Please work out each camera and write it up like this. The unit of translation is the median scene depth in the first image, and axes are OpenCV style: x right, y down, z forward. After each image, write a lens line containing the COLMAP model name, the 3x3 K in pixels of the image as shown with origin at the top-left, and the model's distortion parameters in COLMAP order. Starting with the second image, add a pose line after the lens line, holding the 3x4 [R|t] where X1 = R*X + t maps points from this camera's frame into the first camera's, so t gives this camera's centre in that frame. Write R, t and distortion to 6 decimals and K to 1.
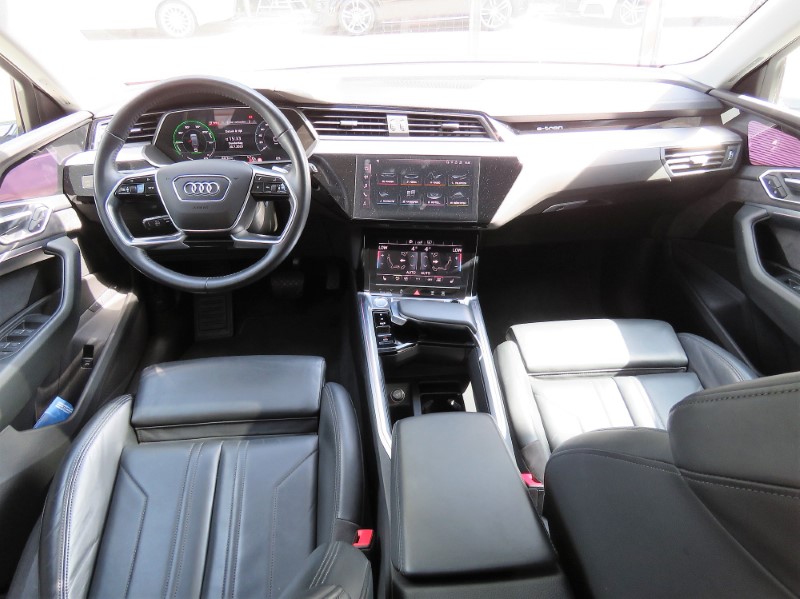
lens RADIAL K [[517.4, 0, 395.4], [0, 517.4, 300.2], [0, 0, 1]] dist [0.001366, 0.001385]
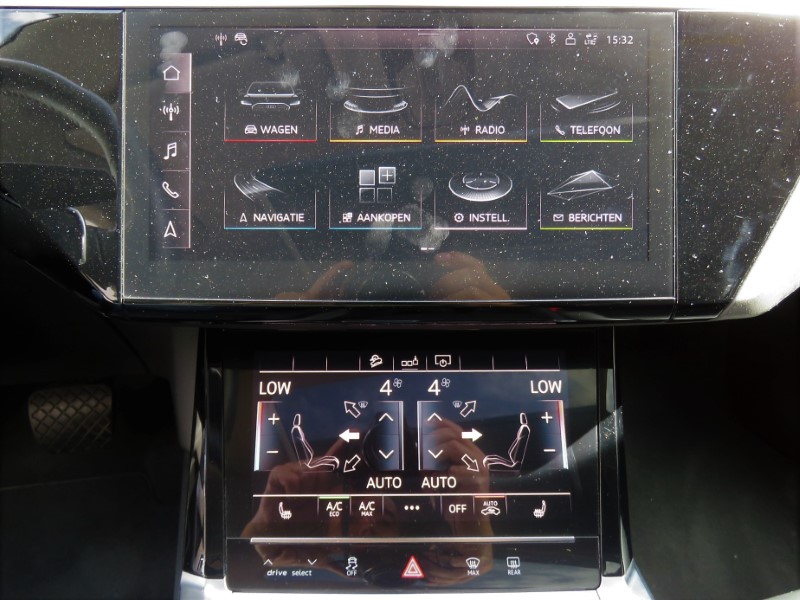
lens RADIAL K [[517.4, 0, 395.4], [0, 517.4, 300.7], [0, 0, 1]] dist [0.001366, 0.001385]
pose [[0.991536, -0.045708, 0.121518, 0.007952], [0.049222, 0.998448, -0.026072, -0.141251], [-0.120138, 0.031833, 0.992247, 0.741135]]
